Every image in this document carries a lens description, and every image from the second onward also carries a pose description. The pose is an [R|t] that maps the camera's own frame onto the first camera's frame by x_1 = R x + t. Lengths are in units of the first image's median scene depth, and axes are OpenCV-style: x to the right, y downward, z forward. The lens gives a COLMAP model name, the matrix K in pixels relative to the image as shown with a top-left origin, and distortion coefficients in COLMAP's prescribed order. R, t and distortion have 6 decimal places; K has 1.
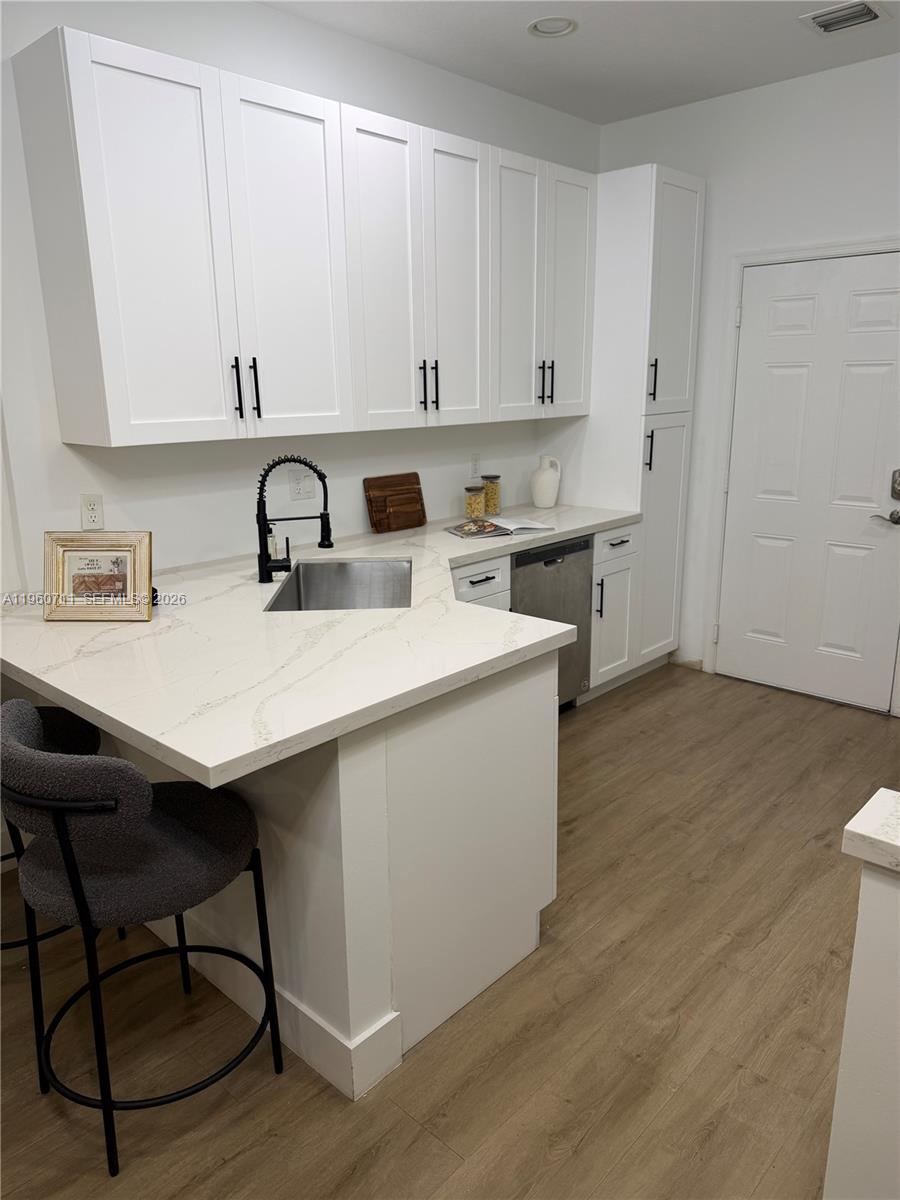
lens RADIAL K [[824.6, 0, 450.1], [0, 824.6, 604.7], [0, 0, 1]] dist [0.006626, -0.014371]
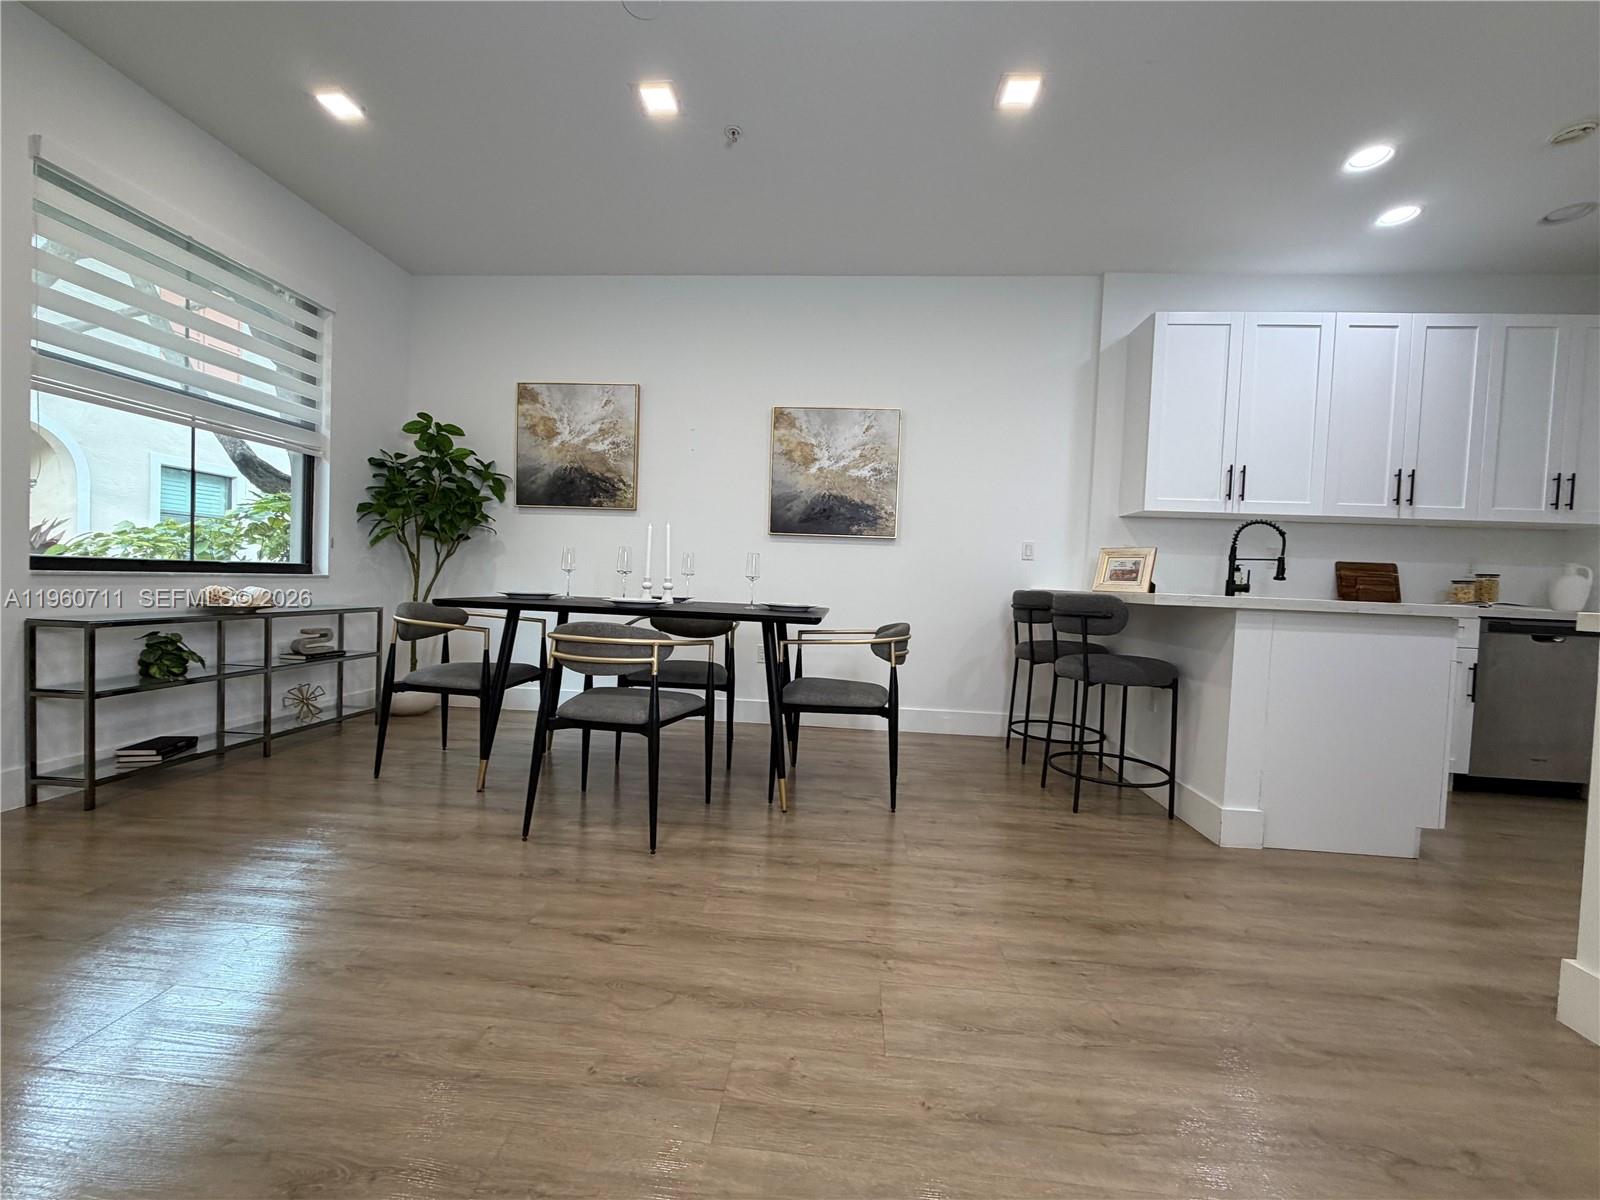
lens RADIAL K [[643.6, 0, 792.4], [0, 643.6, 601.7], [0, 0, 1]] dist [0.012390, -0.001233]
pose [[0.620896, 0.069024, -0.780848, 0.235918], [-0.255245, 0.959633, -0.118132, 0.350661], [0.741174, 0.272655, 0.613450, -0.409007]]
